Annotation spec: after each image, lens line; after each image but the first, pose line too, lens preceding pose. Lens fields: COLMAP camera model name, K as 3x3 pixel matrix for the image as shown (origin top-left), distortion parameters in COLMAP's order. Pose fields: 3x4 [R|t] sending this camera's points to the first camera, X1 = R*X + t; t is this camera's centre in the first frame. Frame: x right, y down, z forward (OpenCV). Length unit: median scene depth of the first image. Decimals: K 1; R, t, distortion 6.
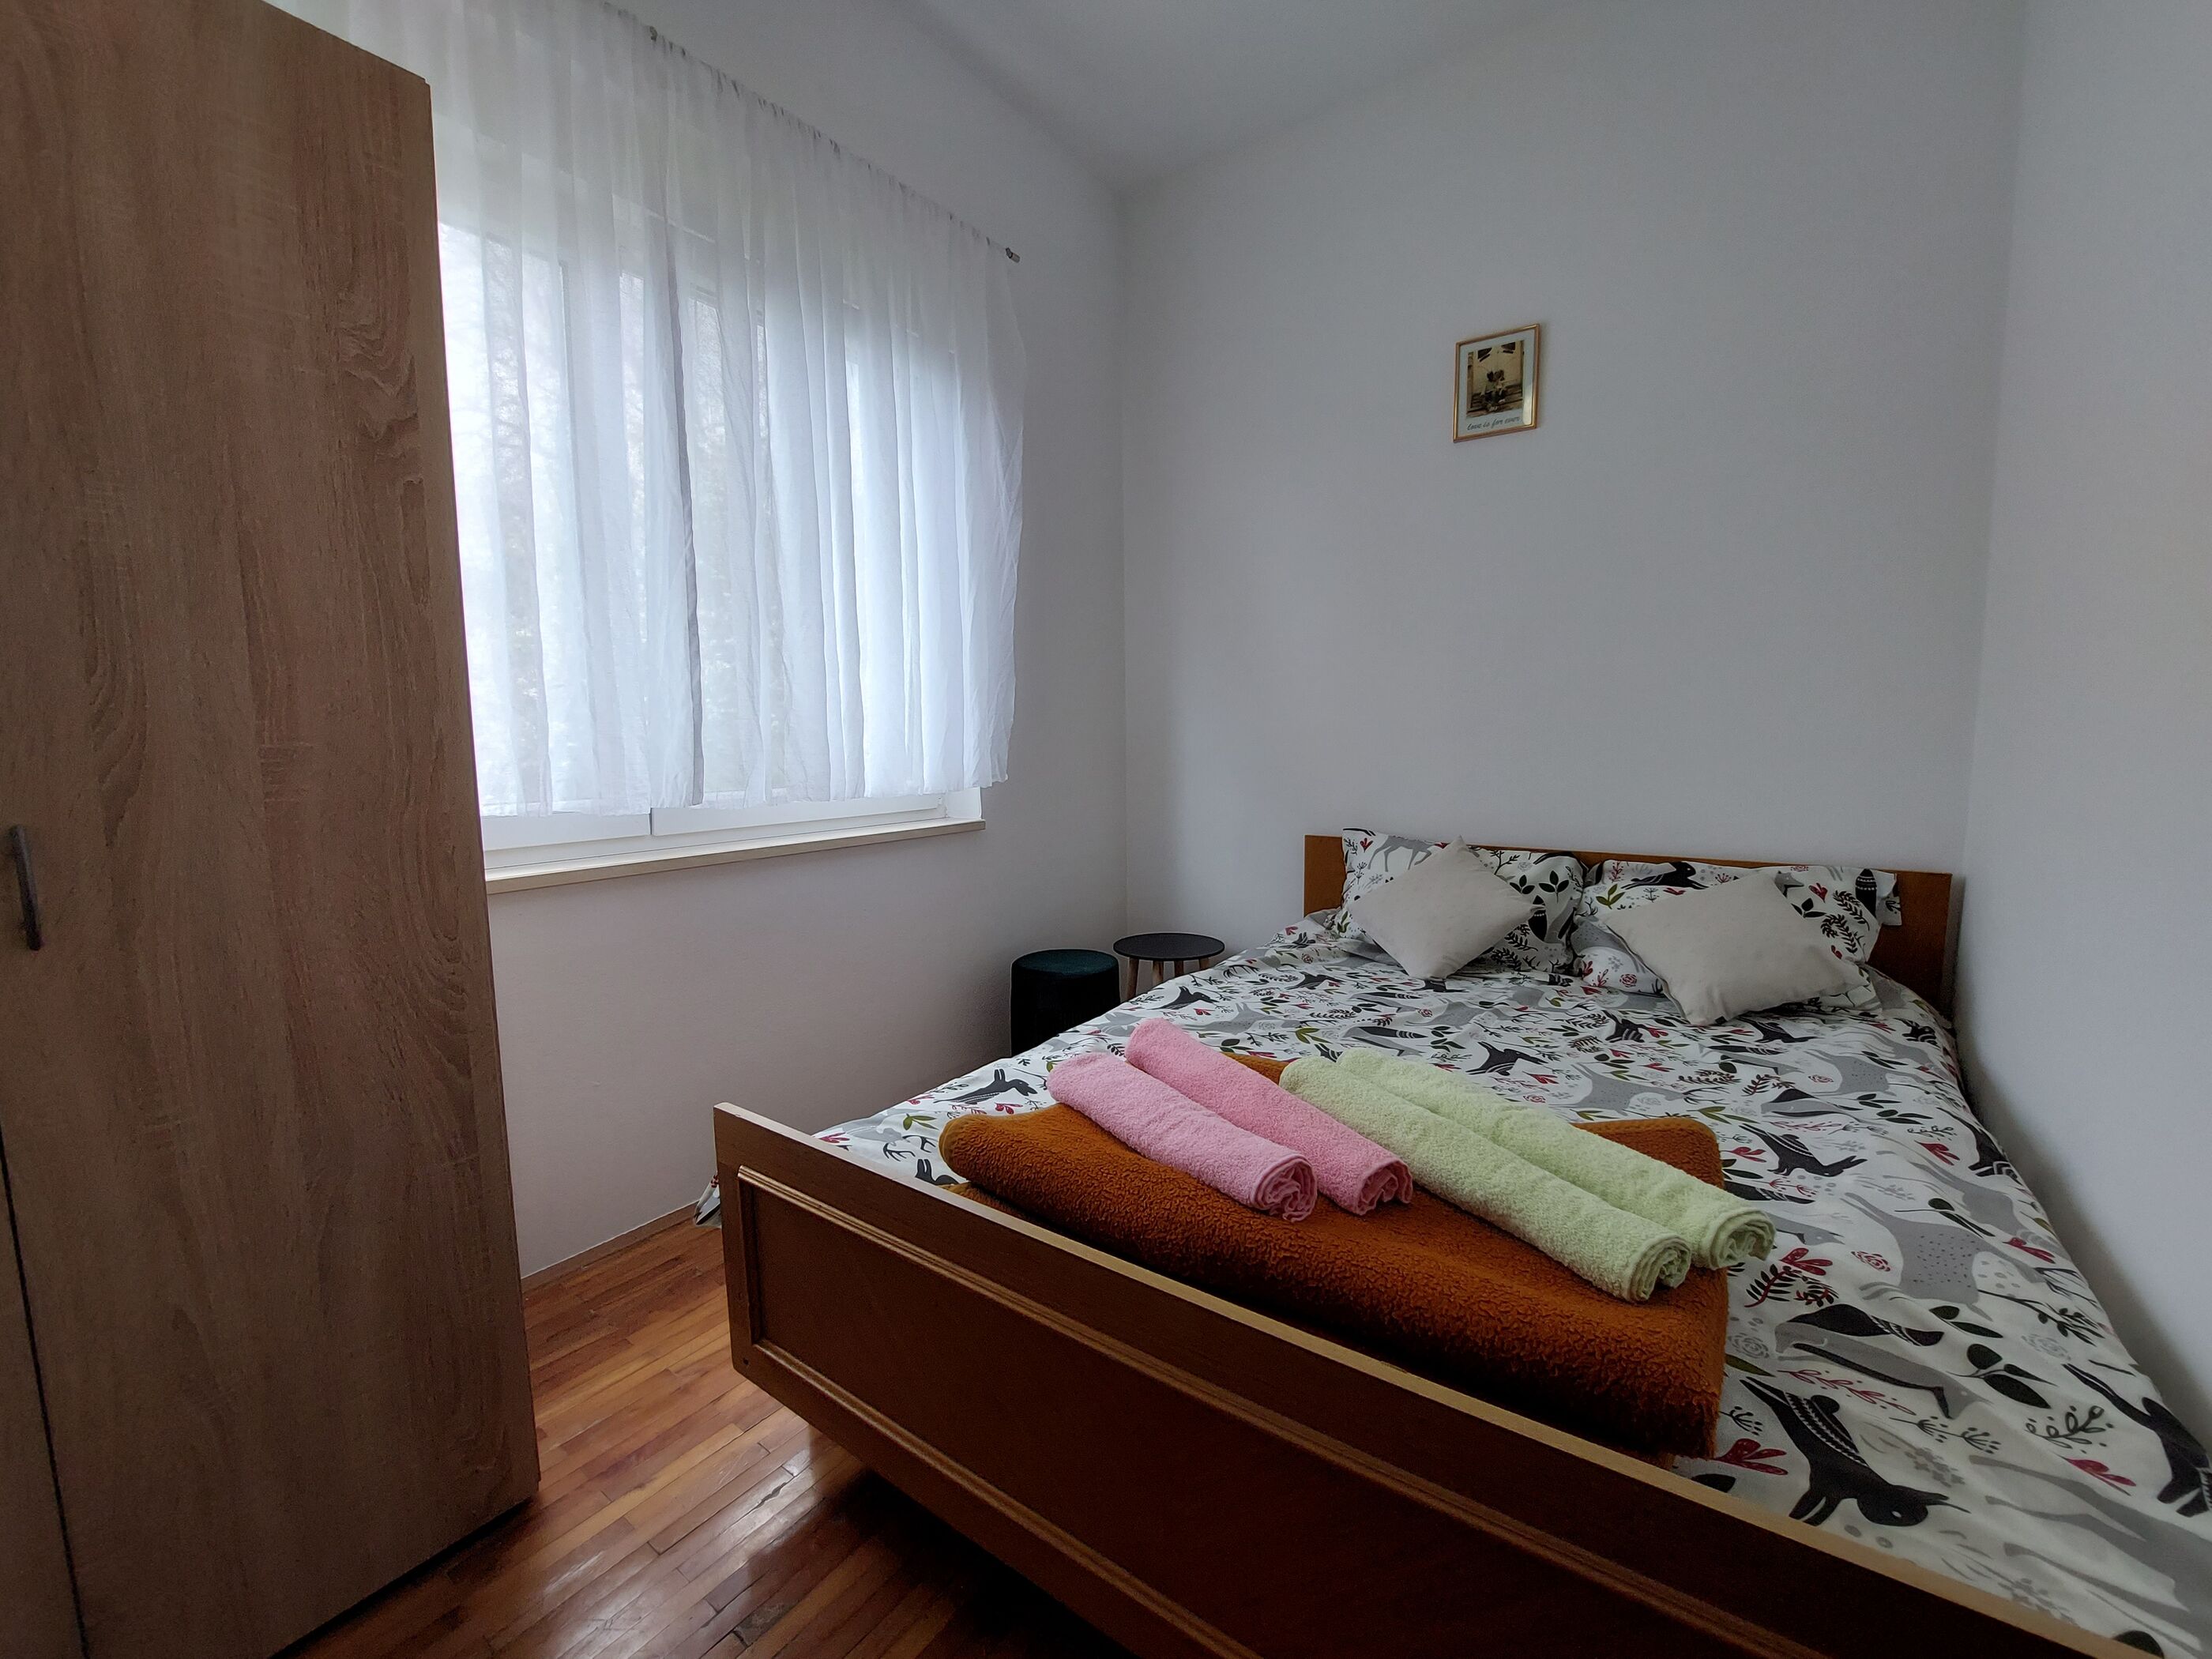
lens RADIAL K [[879.4, 0, 1106.0], [0, 879.4, 829.5], [0, 0, 1]] dist [-0.011323, -0.000095]
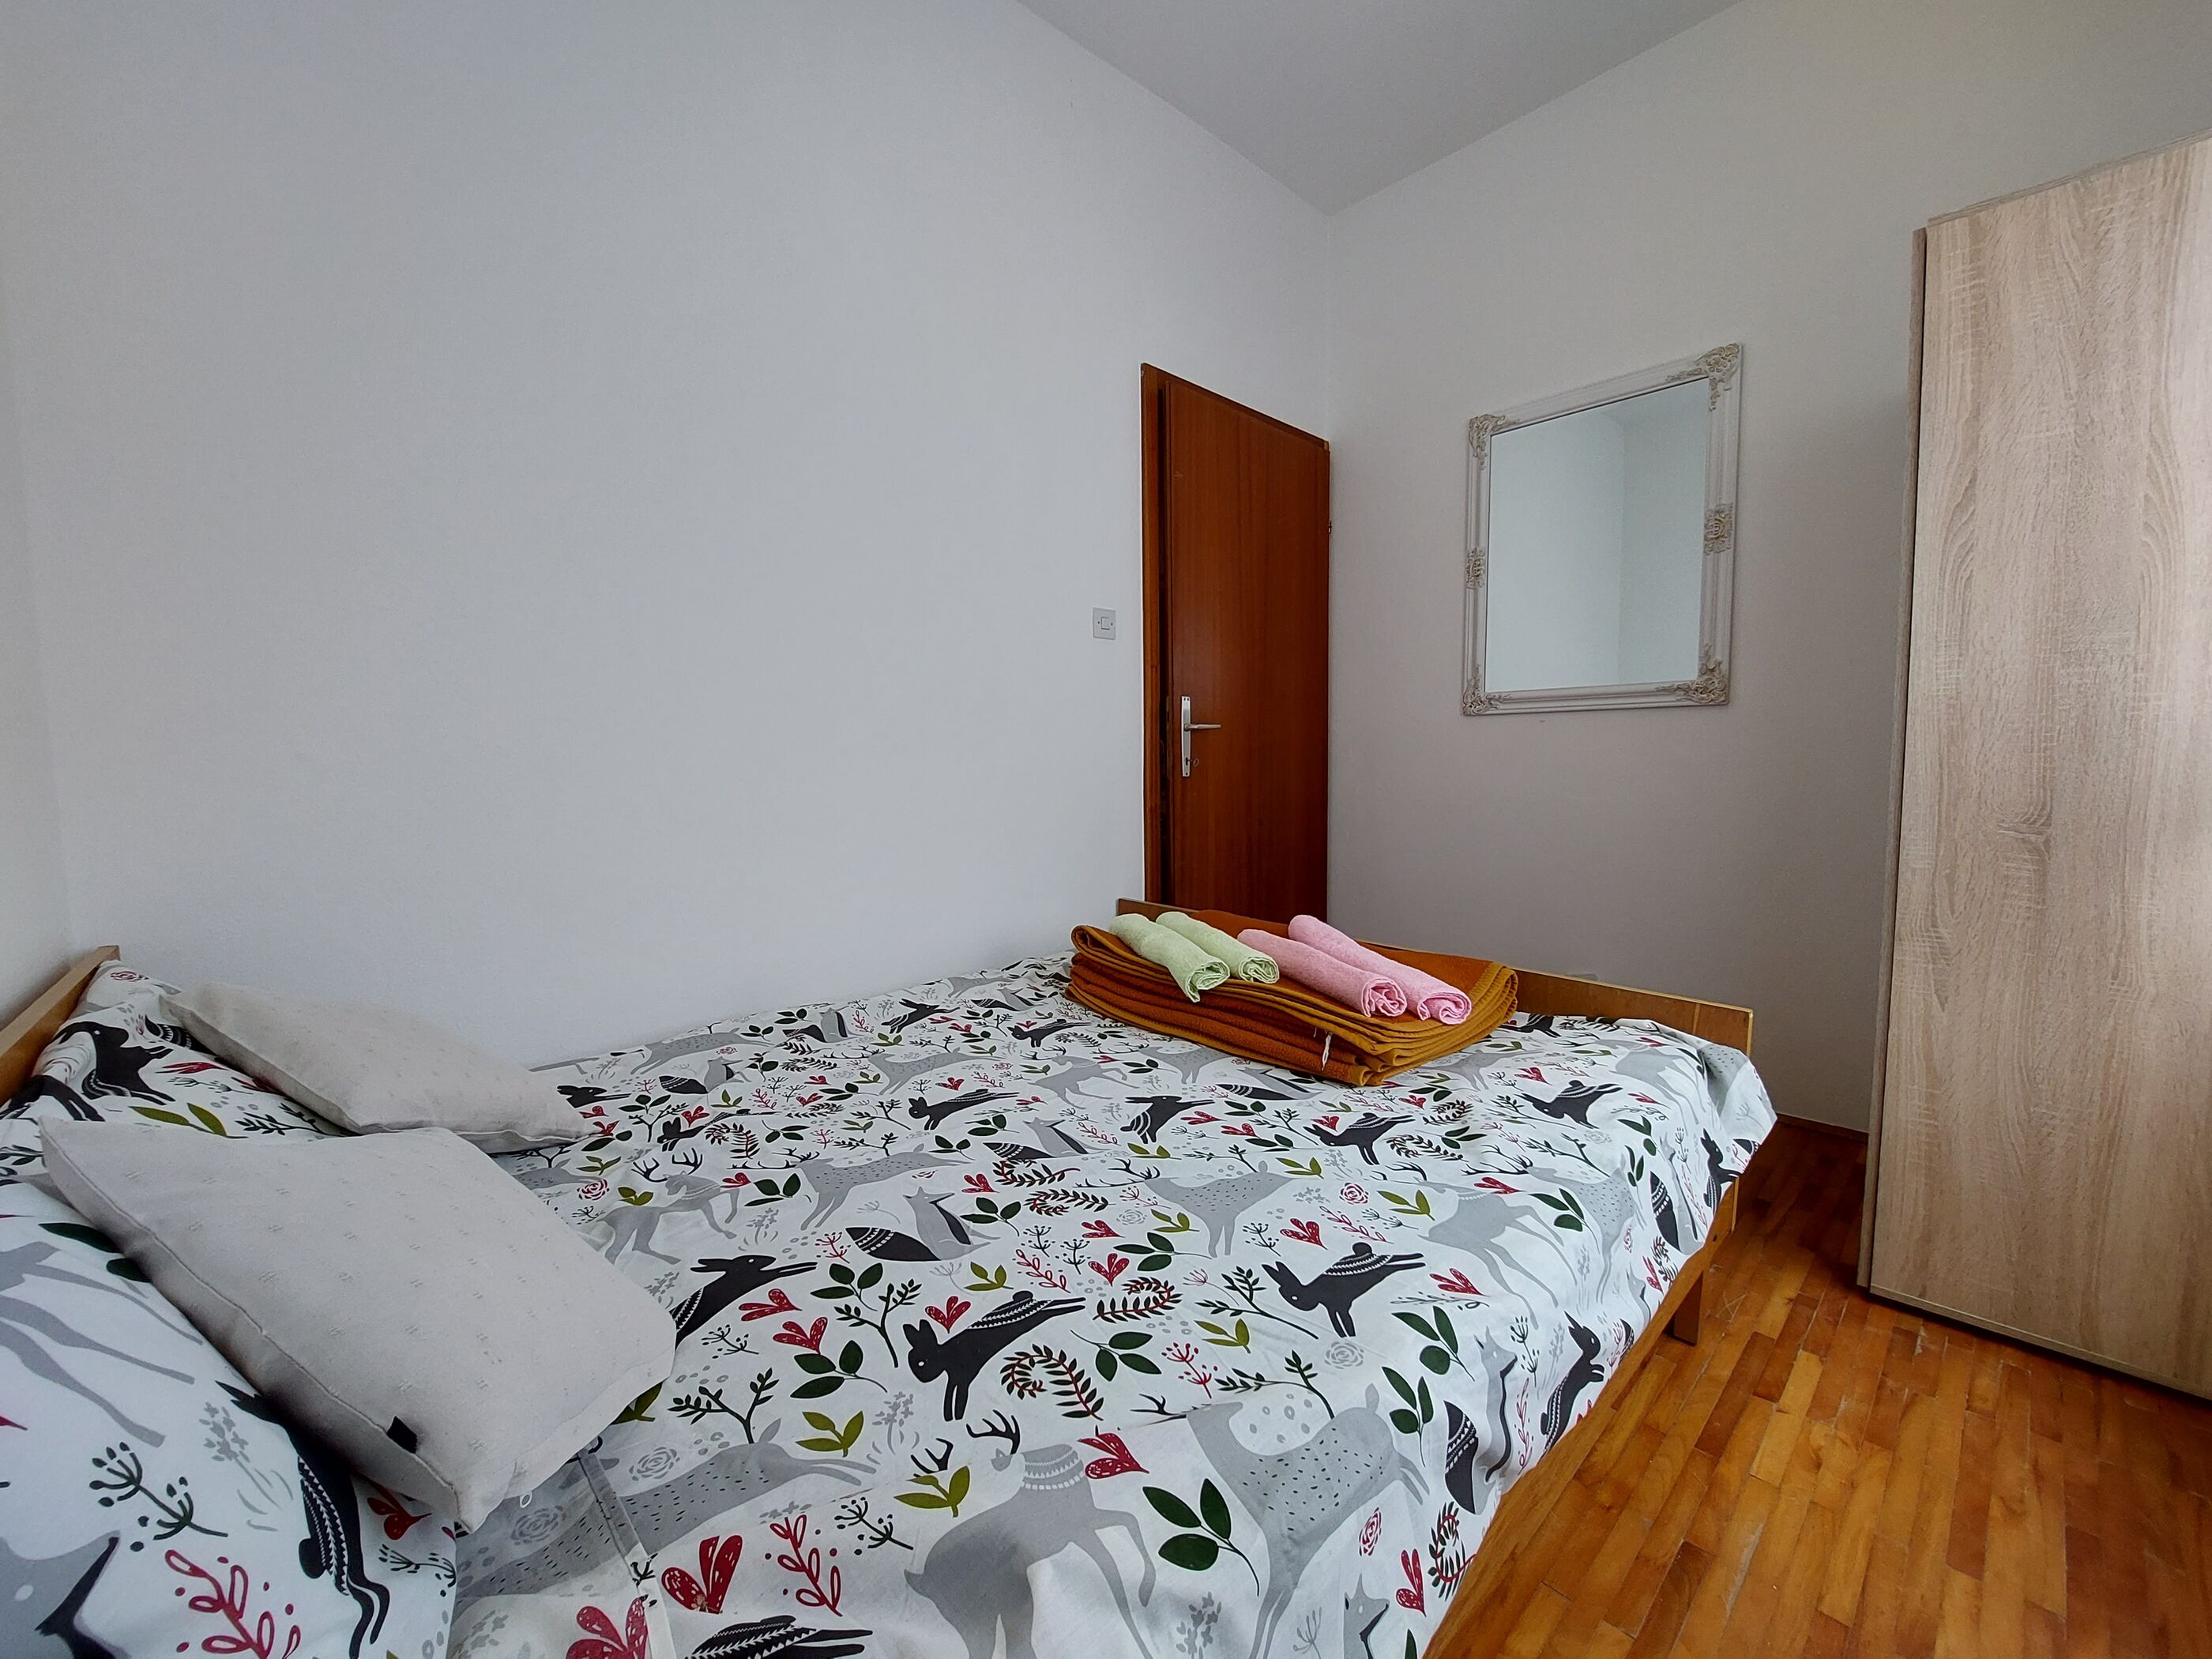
lens RADIAL K [[879.4, 0, 1106.0], [0, 879.4, 829.5], [0, 0, 1]] dist [-0.011323, -0.000095]
pose [[-0.982280, 0.004664, 0.187362, 0.125625], [0.039473, 0.982415, 0.182491, -0.121846], [-0.183216, 0.186653, -0.965190, 1.467335]]
